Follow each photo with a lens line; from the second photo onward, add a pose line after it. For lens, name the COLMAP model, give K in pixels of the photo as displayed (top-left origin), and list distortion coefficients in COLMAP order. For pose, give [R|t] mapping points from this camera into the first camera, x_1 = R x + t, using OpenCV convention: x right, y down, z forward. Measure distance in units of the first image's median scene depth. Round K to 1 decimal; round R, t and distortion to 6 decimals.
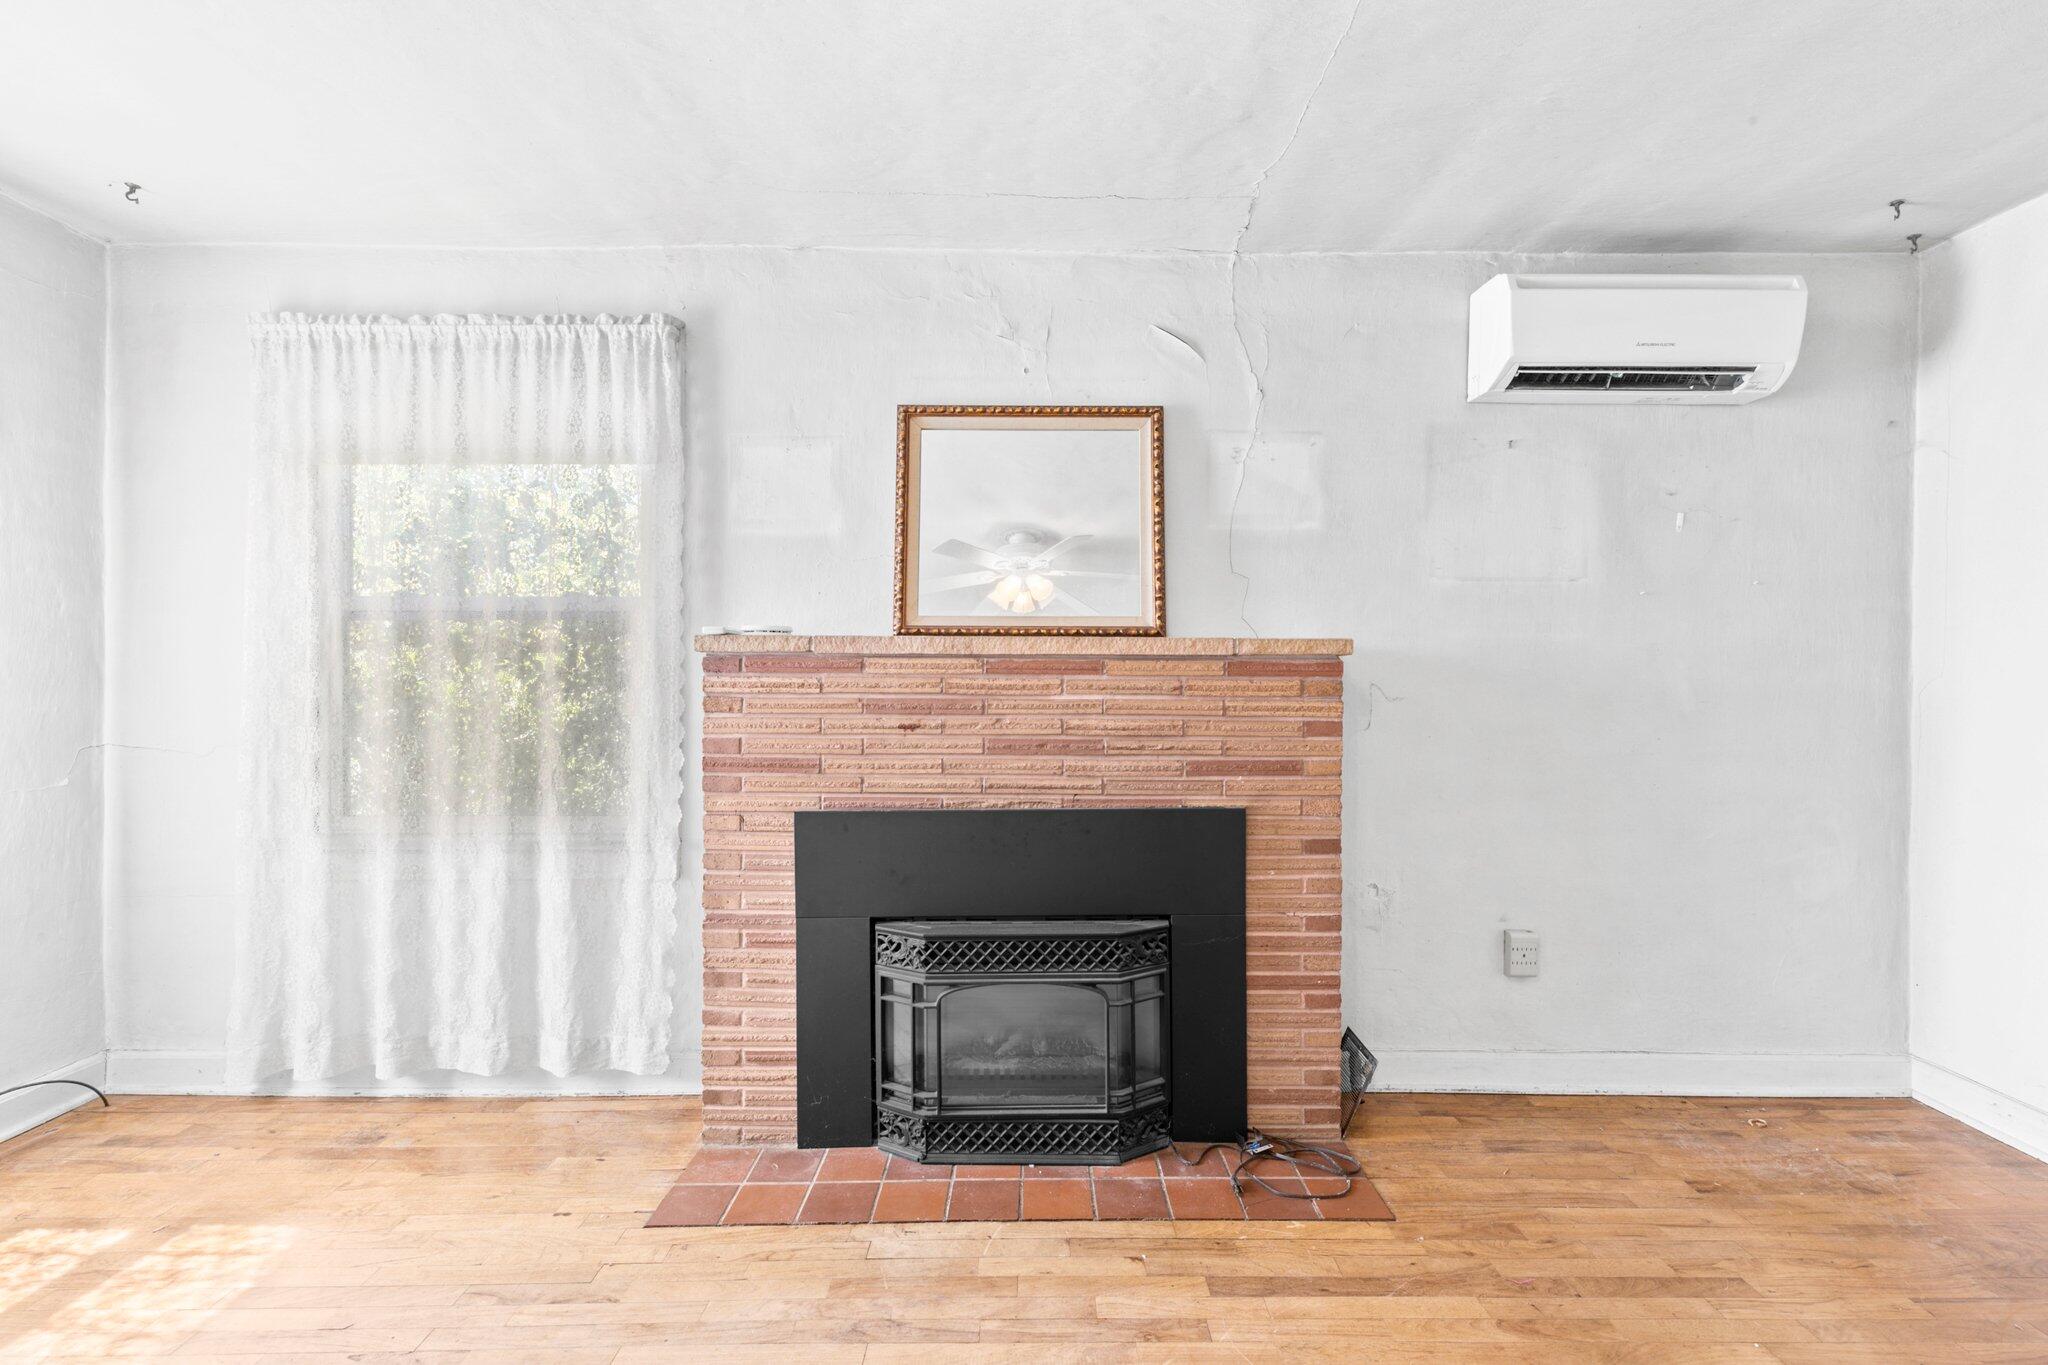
lens RADIAL K [[907.9, 0, 1022.7], [0, 907.9, 681.7], [0, 0, 1]] dist [0.002951, 0.000490]
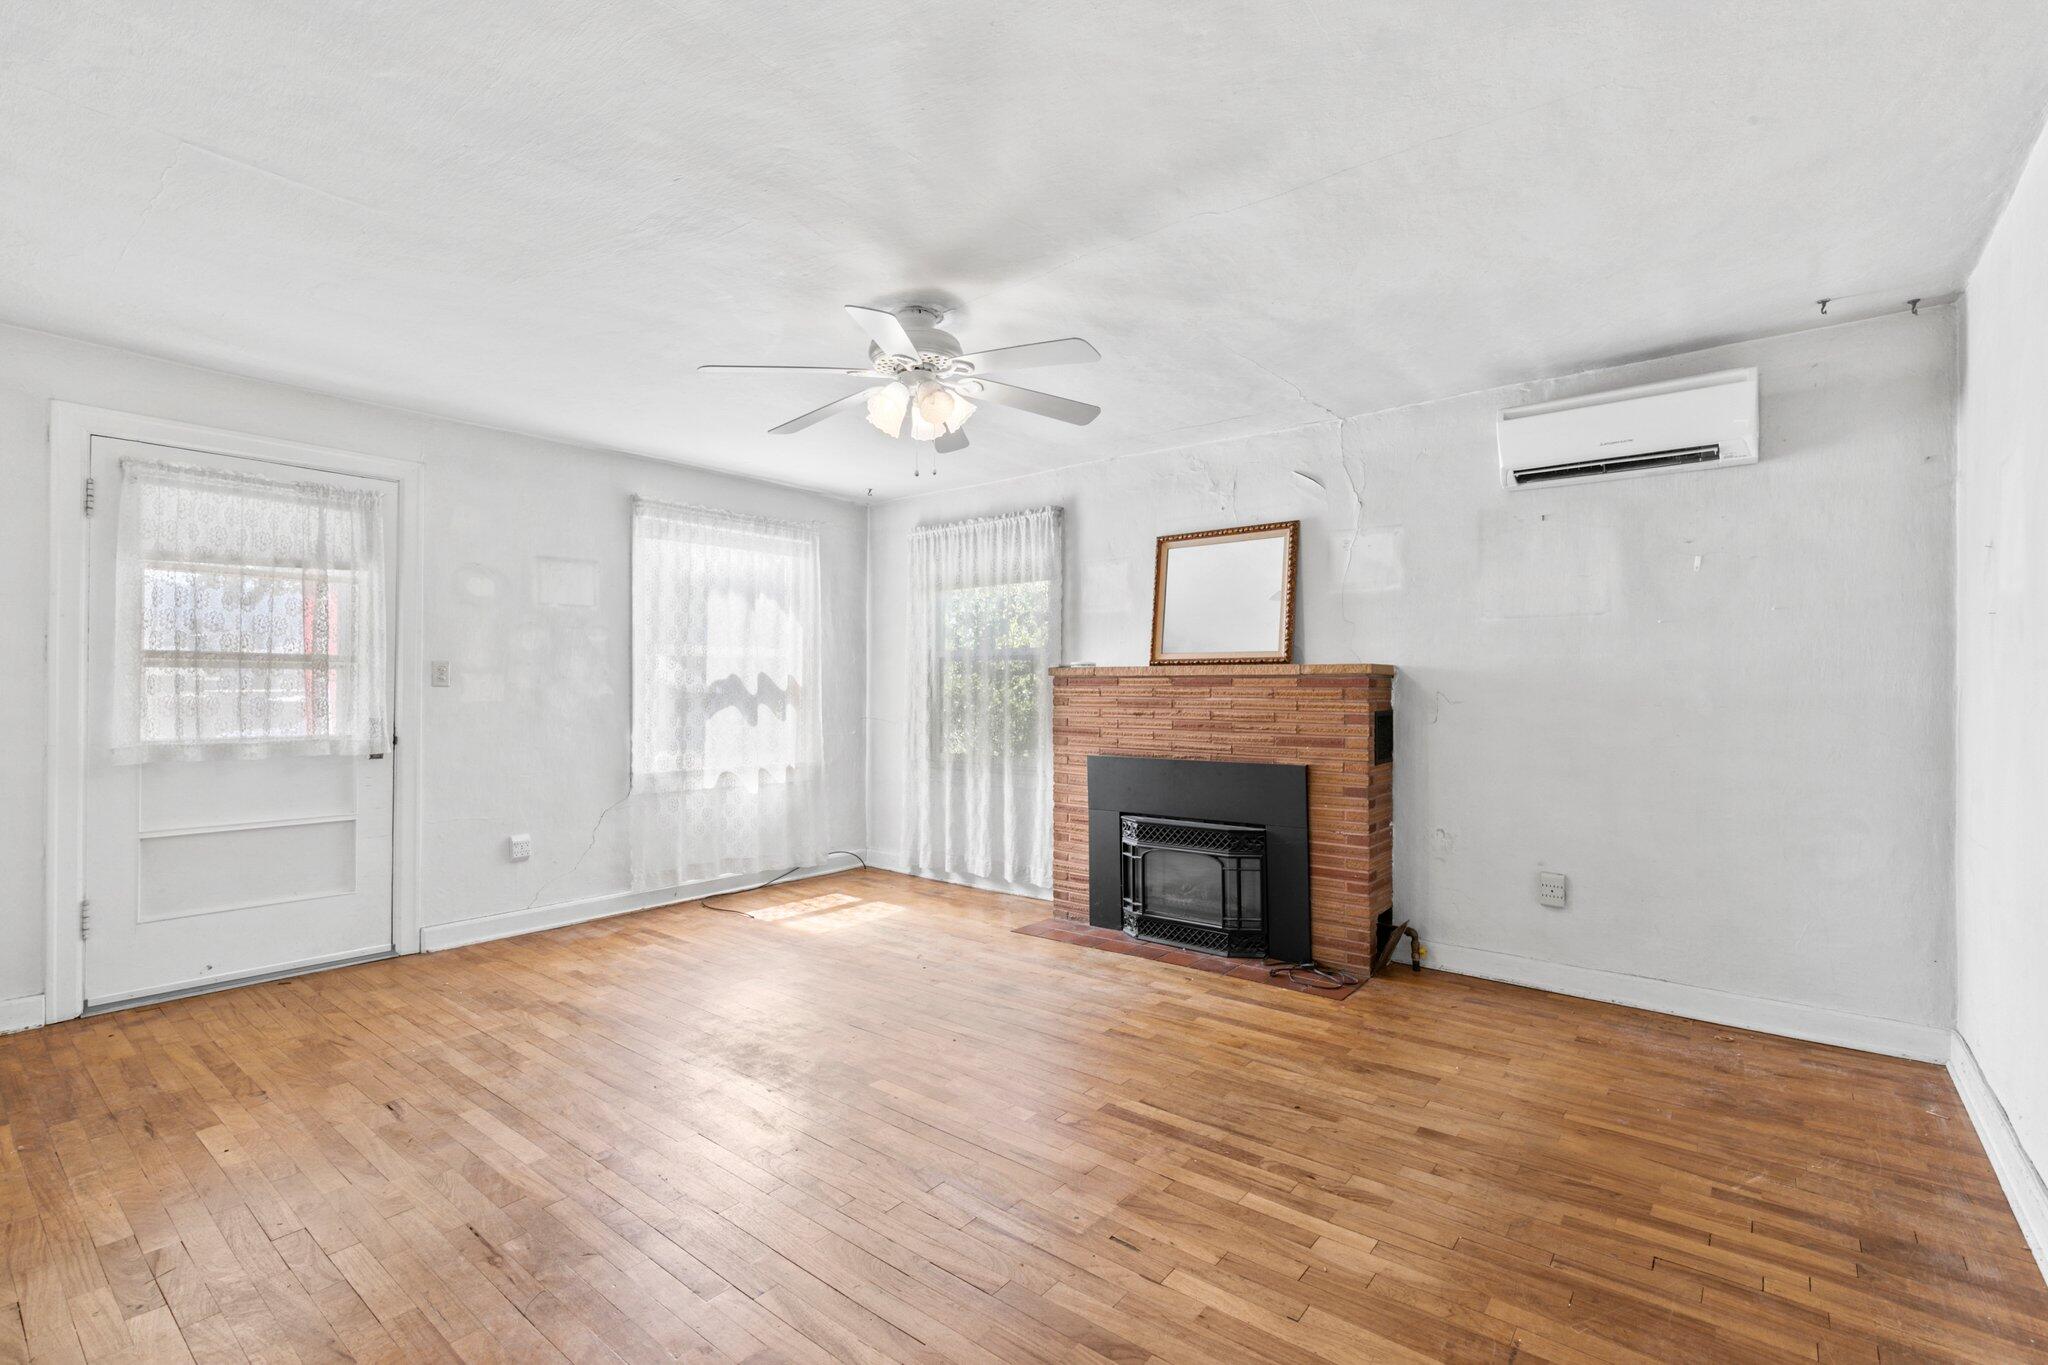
lens RADIAL K [[907.9, 0, 1025.5], [0, 907.9, 687.0], [0, 0, 1]] dist [0.002951, 0.000490]
pose [[0.774186, -0.002591, -0.632953, 0.841841], [-0.002341, 0.999973, -0.006957, 0.006258], [0.632953, 0.006868, 0.774159, -0.587198]]
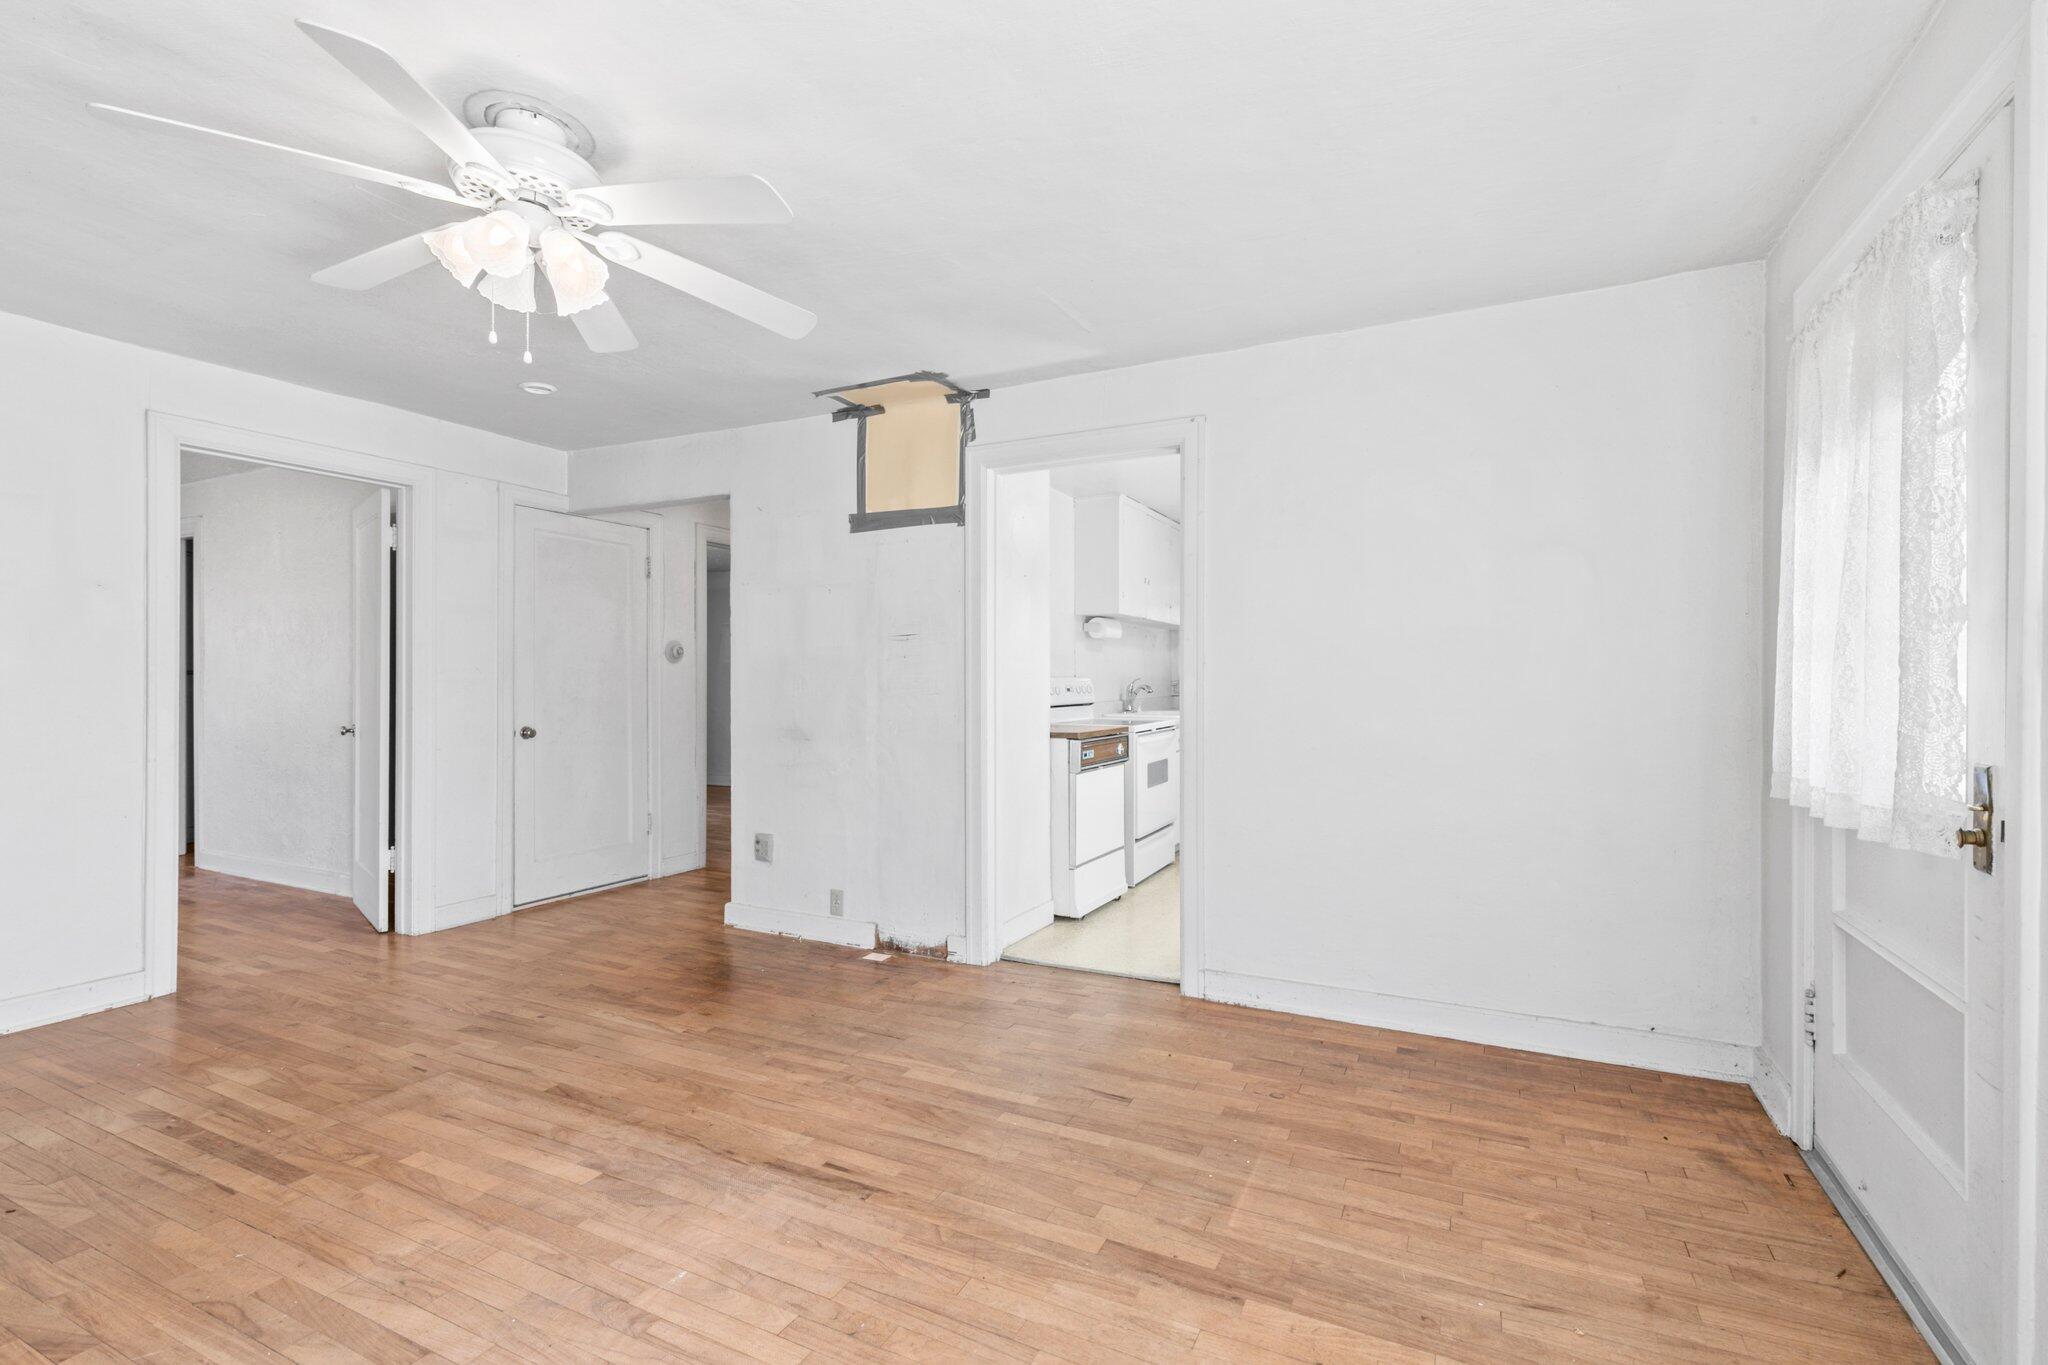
lens RADIAL K [[907.9, 0, 1029.7], [0, 907.9, 680.4], [0, 0, 1]] dist [0.002951, 0.000490]
pose [[-0.895577, -0.004629, 0.444883, -0.801750], [-0.003504, 0.999988, 0.003352, -0.000436], [-0.444894, 0.001443, -0.895582, 0.783463]]
